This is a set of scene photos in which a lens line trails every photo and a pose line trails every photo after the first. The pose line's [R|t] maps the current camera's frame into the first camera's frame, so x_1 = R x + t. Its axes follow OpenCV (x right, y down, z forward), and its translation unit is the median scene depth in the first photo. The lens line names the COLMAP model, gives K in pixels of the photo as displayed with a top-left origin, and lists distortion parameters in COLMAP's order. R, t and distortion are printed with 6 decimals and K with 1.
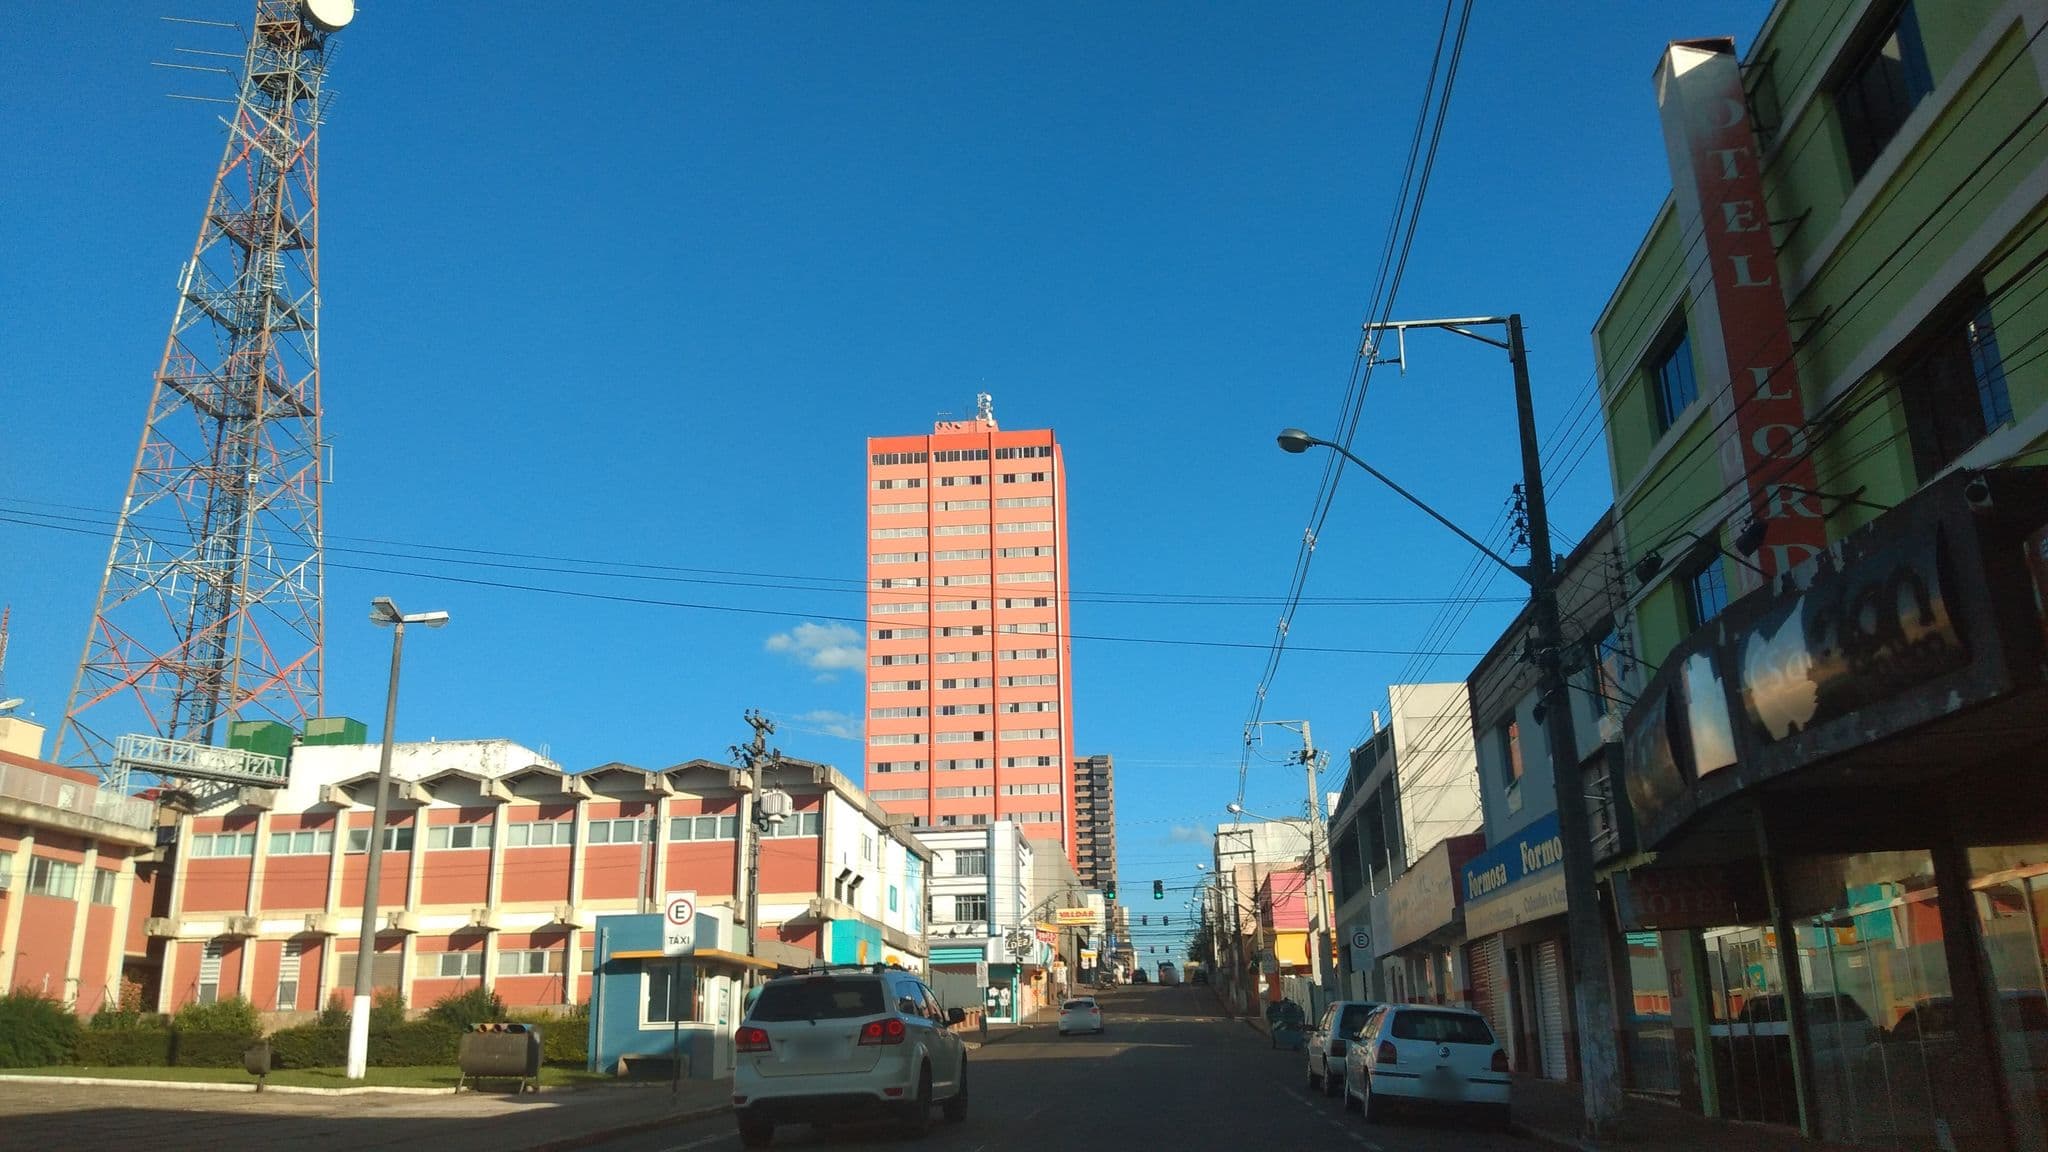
lens RADIAL K [[1571.3, 0, 1024.1], [0, 1571.3, 576.7], [0, 0, 1]] dist [-0.023922, 0.006186]
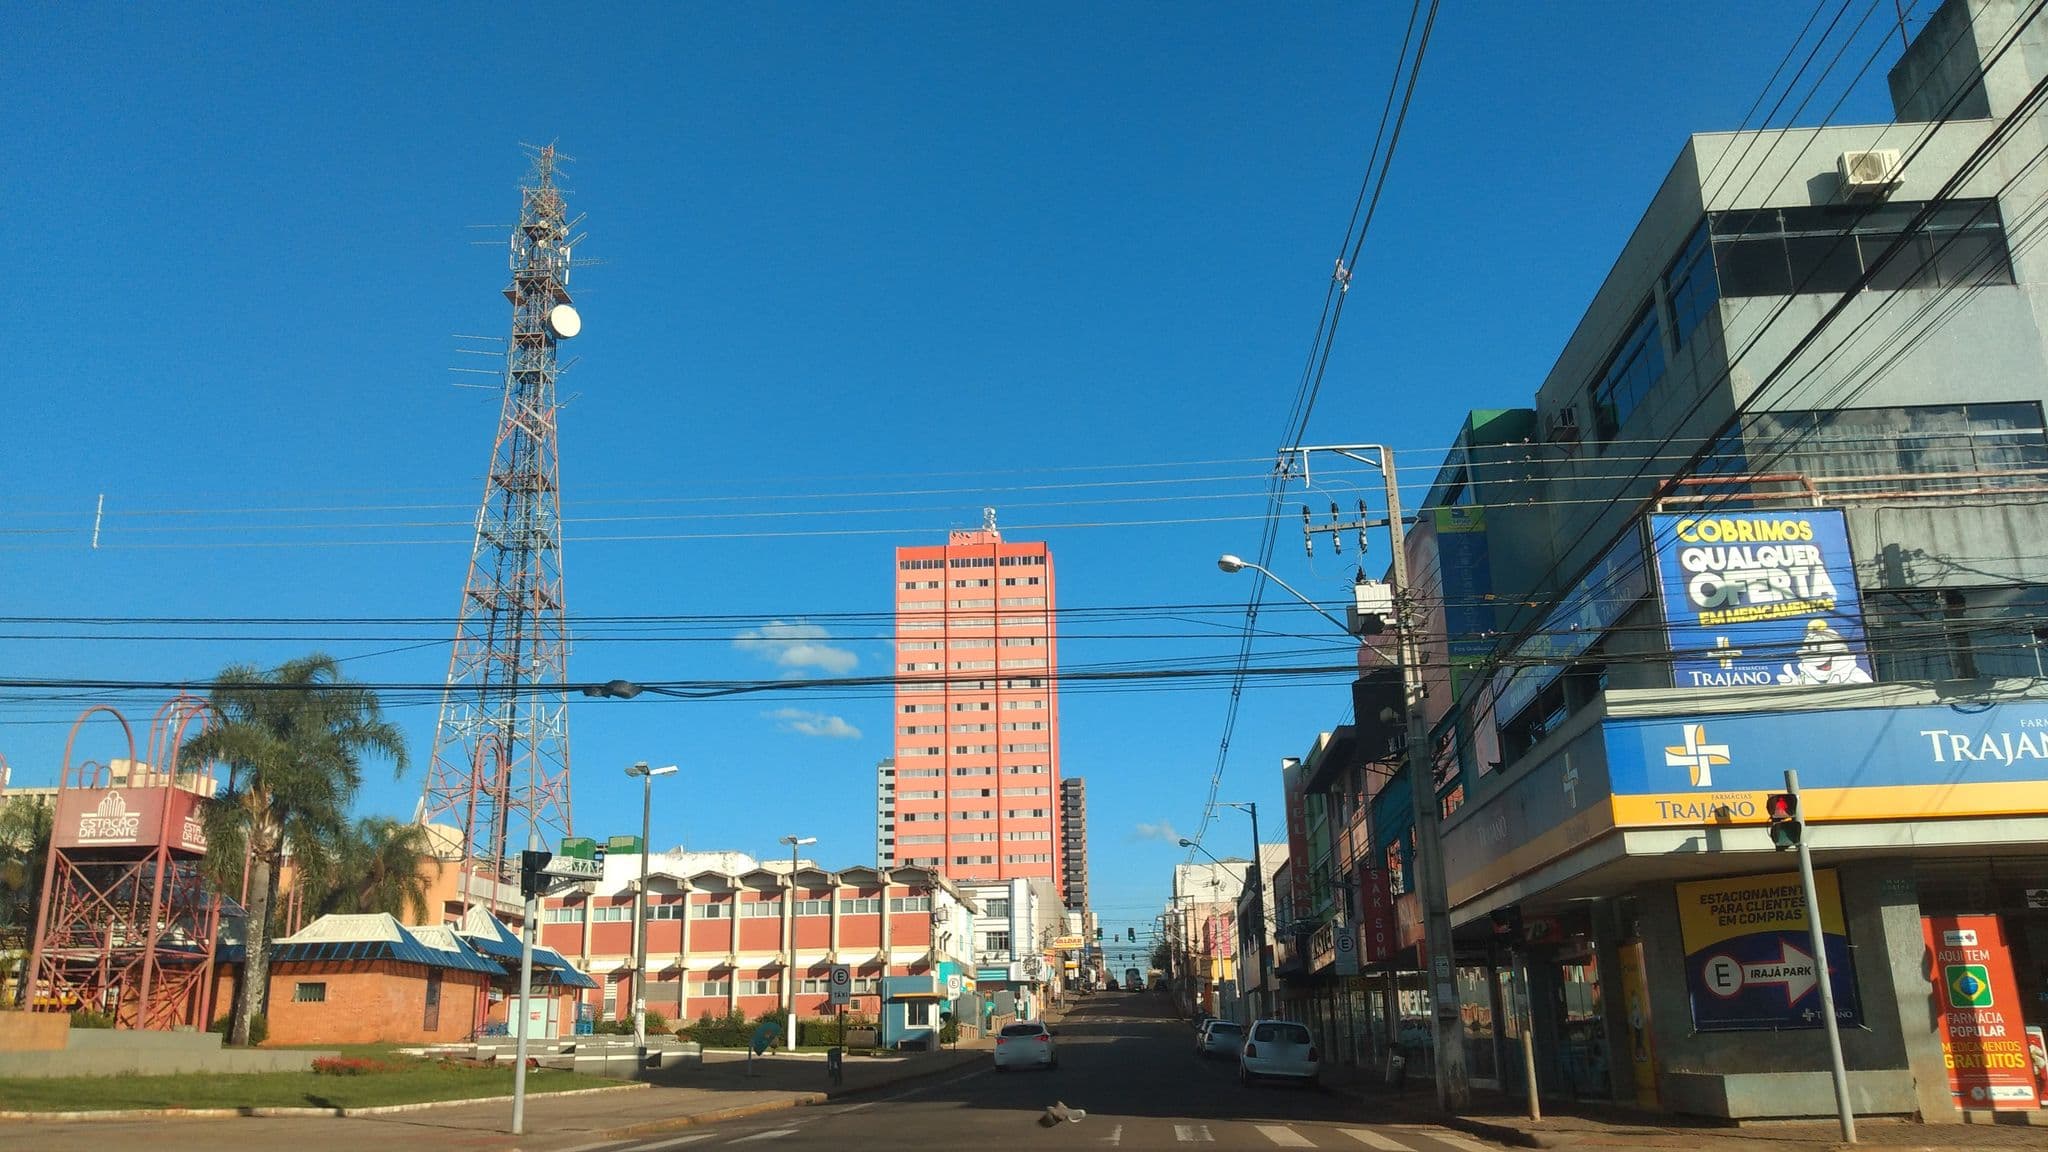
lens RADIAL K [[1571.3, 0, 1029.6], [0, 1571.3, 588.4], [0, 0, 1]] dist [-0.023922, 0.006186]
pose [[0.999677, 0.008438, 0.023992, -0.027272], [-0.008667, 0.999917, 0.009481, -0.078447], [-0.023910, -0.009686, 0.999667, -0.268076]]
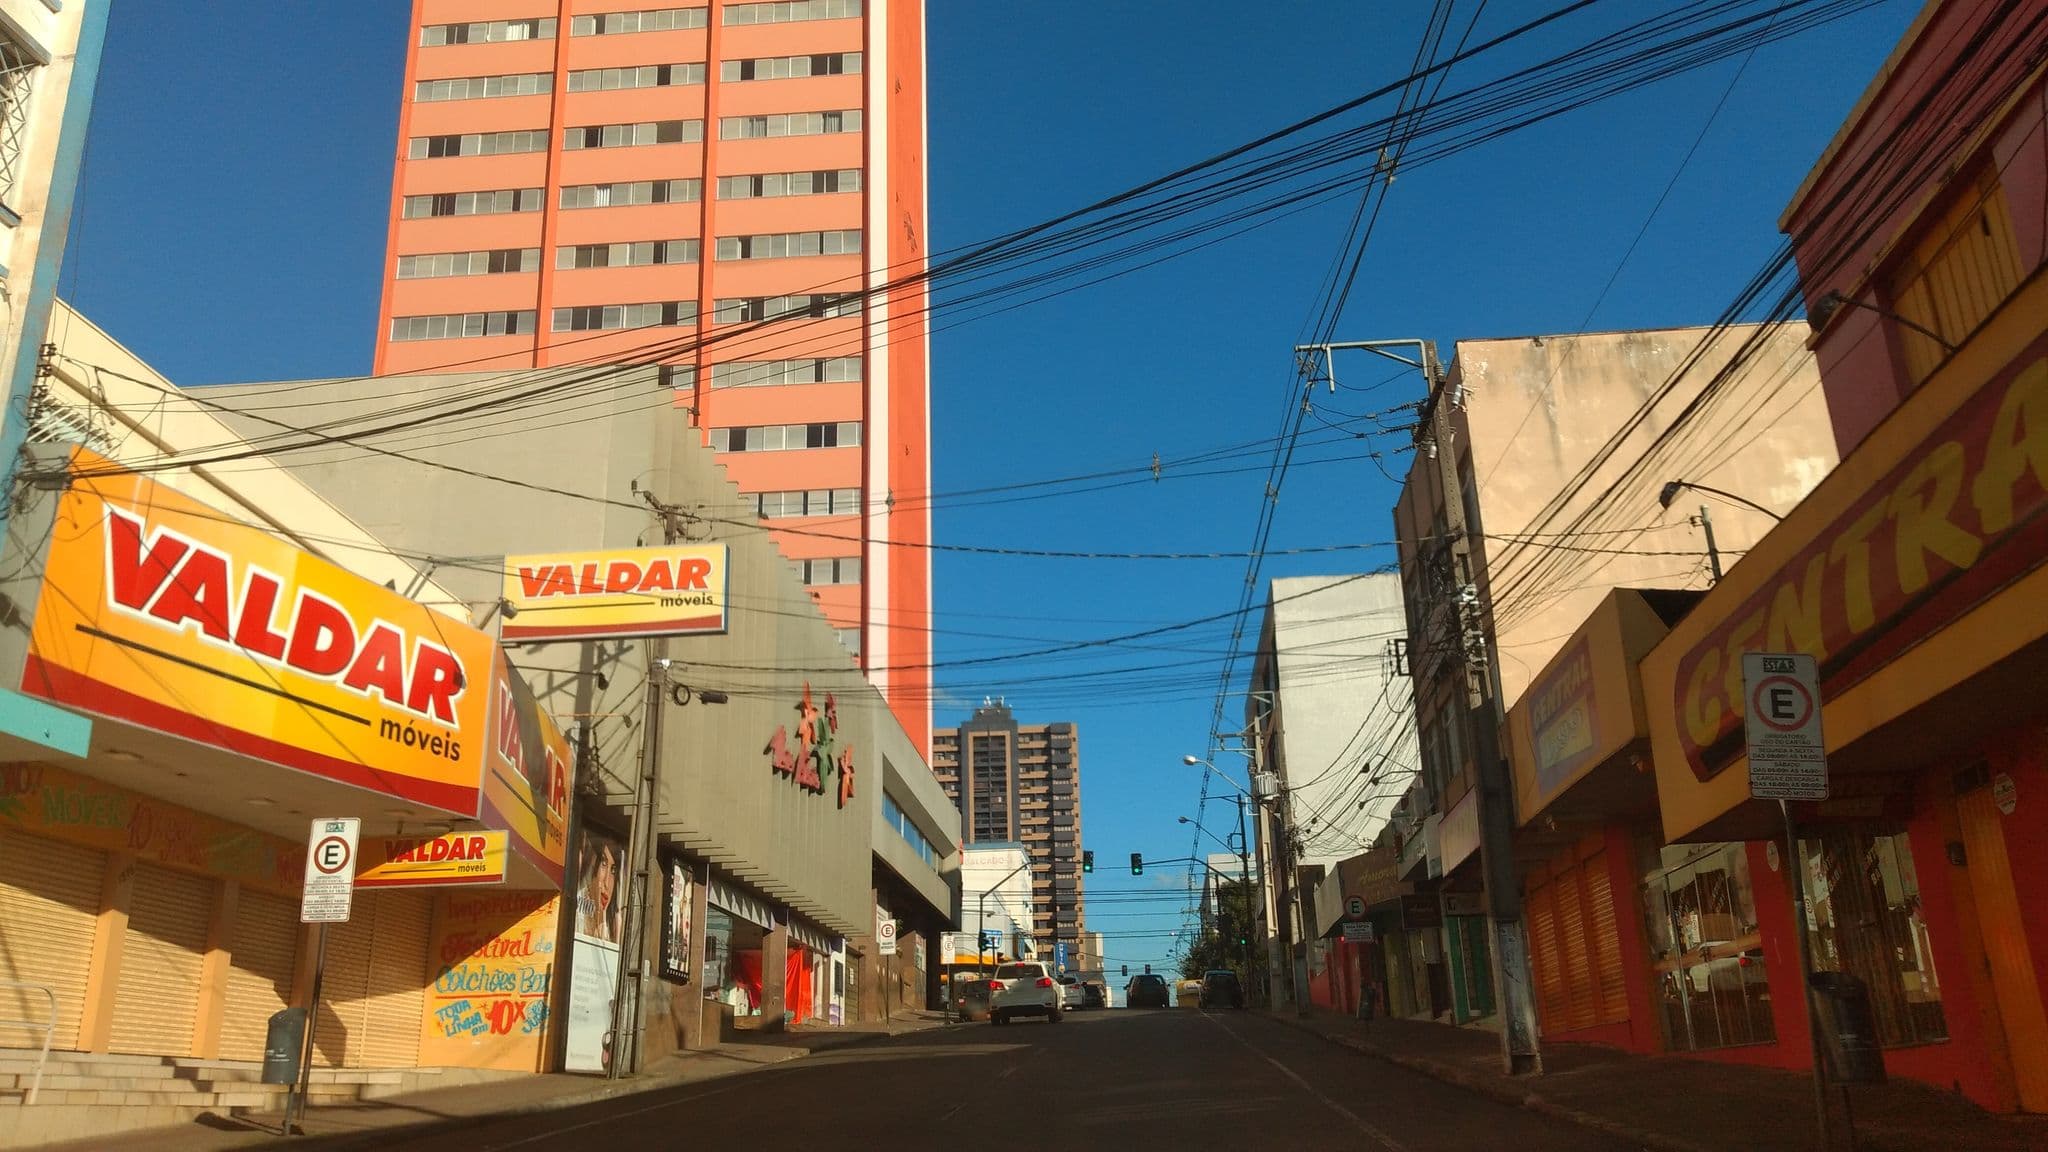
lens RADIAL K [[1571.3, 0, 1028.7], [0, 1571.3, 571.9], [0, 0, 1]] dist [-0.023922, 0.006186]
pose [[0.999870, 0.001082, 0.016073, 0.061359], [-0.000683, 0.999691, -0.024832, 0.171654], [-0.016094, 0.024818, 0.999562, 0.657473]]
